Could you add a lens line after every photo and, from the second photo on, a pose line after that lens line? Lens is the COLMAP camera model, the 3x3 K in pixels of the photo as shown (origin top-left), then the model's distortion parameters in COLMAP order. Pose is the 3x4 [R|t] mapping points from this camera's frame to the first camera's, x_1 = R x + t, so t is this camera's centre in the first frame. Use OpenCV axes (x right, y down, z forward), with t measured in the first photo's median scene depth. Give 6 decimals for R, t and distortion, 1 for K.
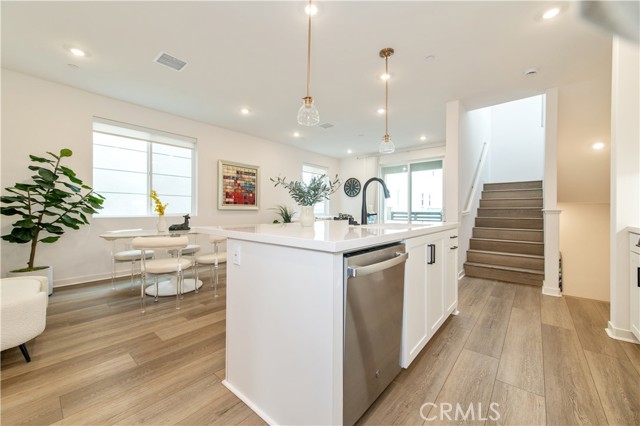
lens RADIAL K [[251.6, 0, 320.3], [0, 251.6, 211.9], [0, 0, 1]] dist [0.011101, -0.000253]
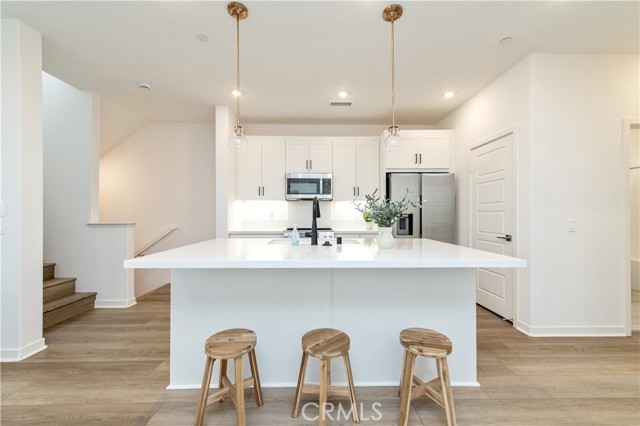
lens RADIAL K [[251.8, 0, 321.6], [0, 251.8, 215.0], [0, 0, 1]] dist [0.008223, -0.000145]
pose [[-0.659553, -0.003551, 0.751650, -0.223791], [-0.000138, 0.999989, 0.004603, -0.026223], [-0.751658, 0.002932, -0.659546, 0.658085]]
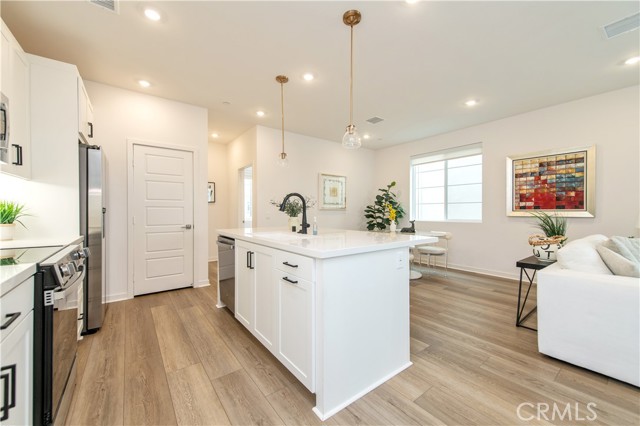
lens RADIAL K [[251.6, 0, 320.3], [0, 251.6, 211.9], [0, 0, 1]] dist [0.011101, -0.000253]
pose [[-0.216834, -0.001642, -0.976207, 0.527682], [-0.003841, 0.999992, -0.000829, -0.019231], [0.976201, 0.003570, -0.216839, 0.547842]]
